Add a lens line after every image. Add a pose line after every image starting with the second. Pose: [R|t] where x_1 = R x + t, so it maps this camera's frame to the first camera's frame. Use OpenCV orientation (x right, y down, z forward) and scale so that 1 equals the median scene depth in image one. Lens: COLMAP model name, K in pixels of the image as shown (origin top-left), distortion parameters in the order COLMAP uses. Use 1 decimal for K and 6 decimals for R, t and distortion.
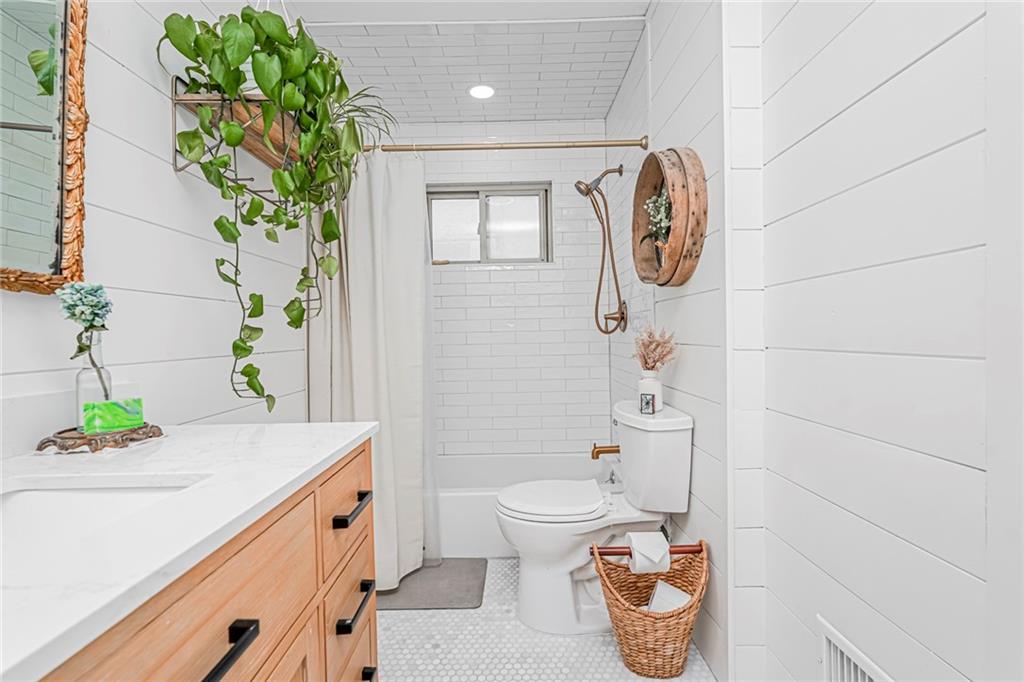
lens RADIAL K [[468.2, 0, 513.7], [0, 468.2, 340.8], [0, 0, 1]] dist [-0.015272, 0.009396]
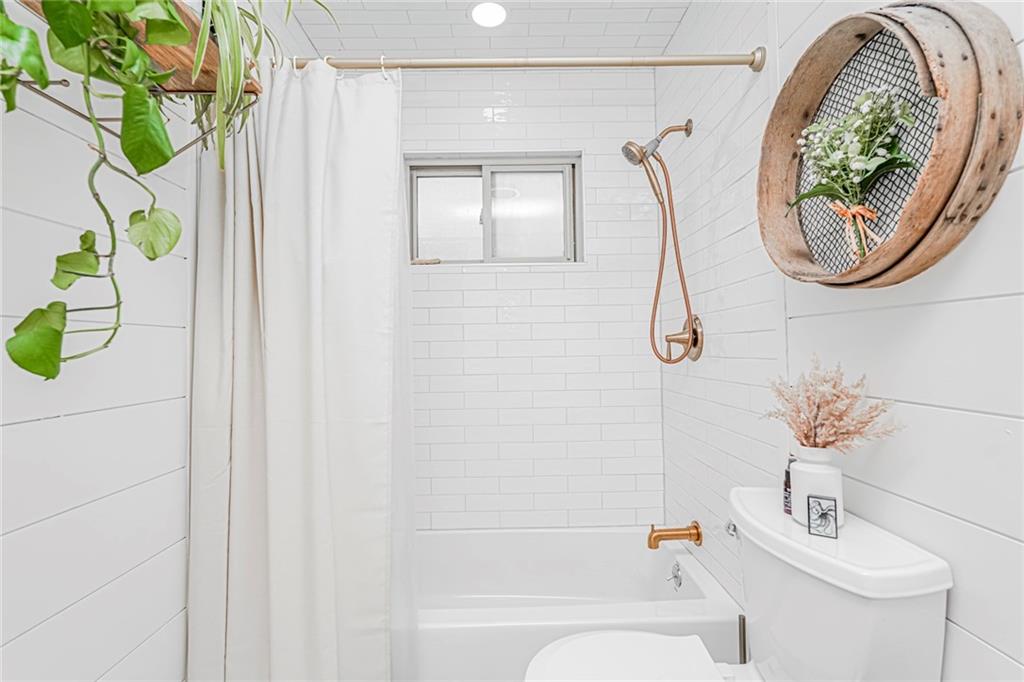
lens RADIAL K [[468.2, 0, 512.6], [0, 468.2, 340.4], [0, 0, 1]] dist [-0.015272, 0.009396]
pose [[0.999938, 0.004337, 0.010250, -0.048059], [-0.004011, 0.999491, -0.031643, -0.033062], [-0.010382, 0.031600, 0.999447, 0.405639]]
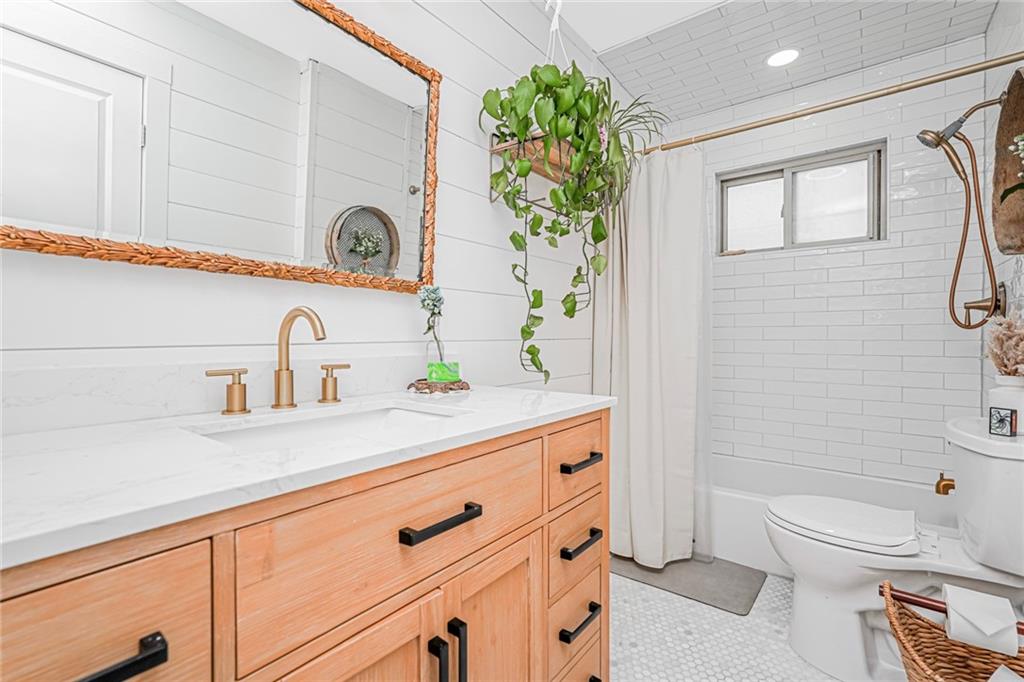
lens RADIAL K [[468.2, 0, 513.1], [0, 468.2, 340.3], [0, 0, 1]] dist [-0.015272, 0.009396]
pose [[0.789096, 0.023305, -0.613828, 0.107093], [-0.022144, 0.999710, 0.009489, 0.015683], [0.613871, 0.006104, 0.789383, -0.026880]]
